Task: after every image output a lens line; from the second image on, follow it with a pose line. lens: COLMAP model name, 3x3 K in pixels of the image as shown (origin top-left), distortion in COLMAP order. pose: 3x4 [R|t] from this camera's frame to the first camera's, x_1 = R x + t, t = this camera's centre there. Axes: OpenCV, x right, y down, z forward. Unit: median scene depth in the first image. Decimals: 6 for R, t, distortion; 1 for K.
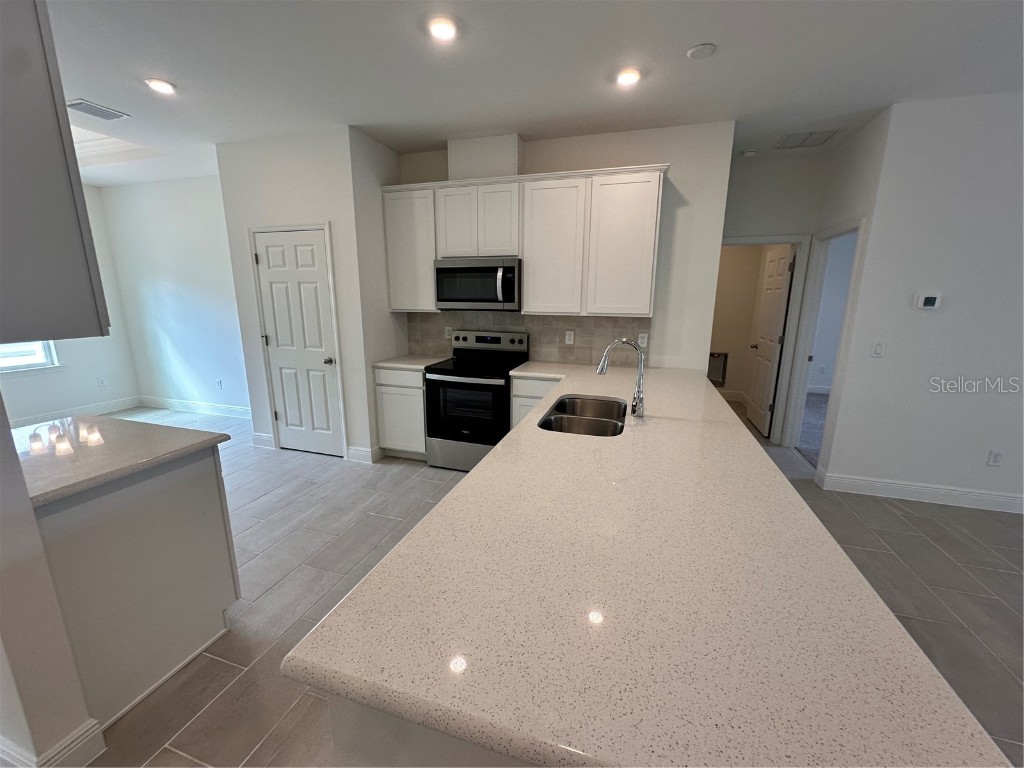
lens RADIAL K [[408.2, 0, 512.0], [0, 408.2, 384.0], [0, 0, 1]] dist [0.001807, -0.000181]
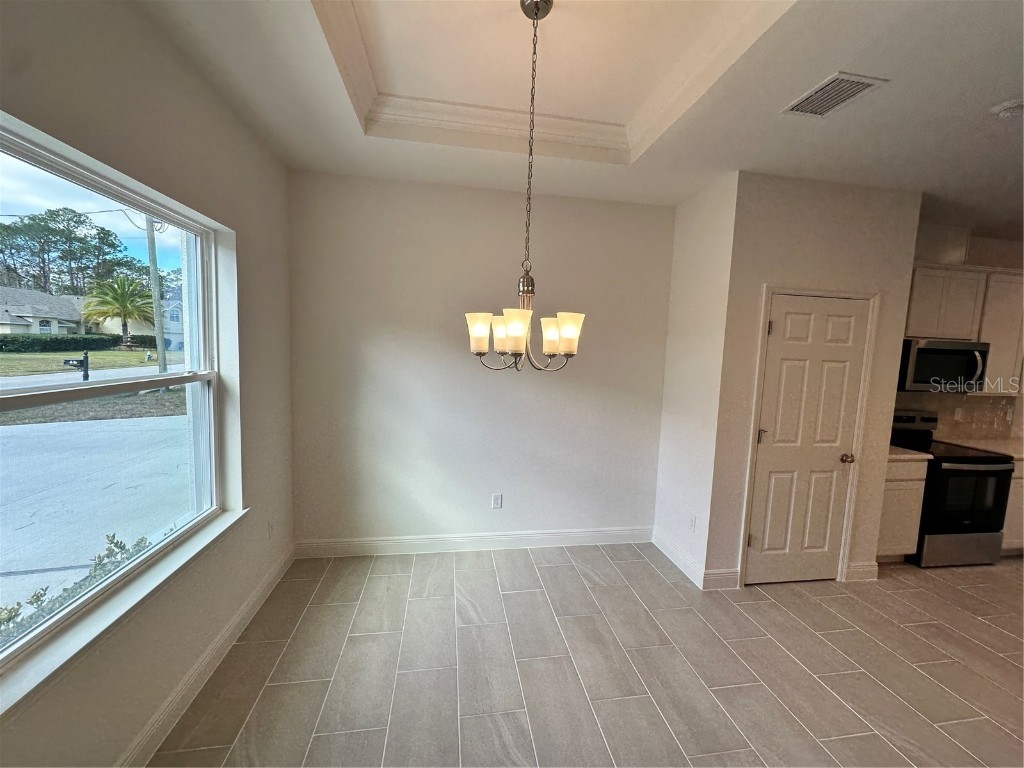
lens RADIAL K [[408.2, 0, 512.0], [0, 408.2, 384.0], [0, 0, 1]] dist [0.001807, -0.000181]
pose [[0.893769, -0.012048, 0.448366, -1.377416], [0.063155, 0.993060, -0.099210, -0.160649], [-0.444059, 0.116987, 0.888327, 0.563416]]
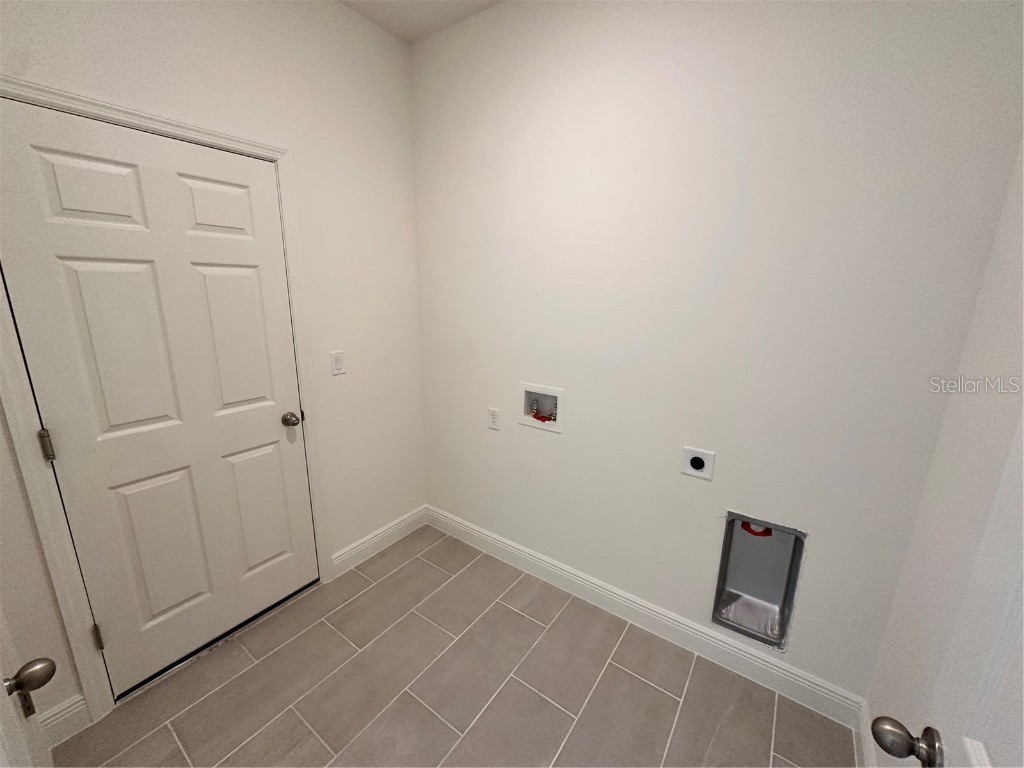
lens RADIAL K [[408.2, 0, 512.0], [0, 408.2, 384.0], [0, 0, 1]] dist [0.001807, -0.000181]
pose [[0.309640, -0.219910, 0.925074, -0.831877], [0.185306, 0.968190, 0.168134, -0.133940], [-0.932623, 0.119361, 0.340541, 0.549452]]
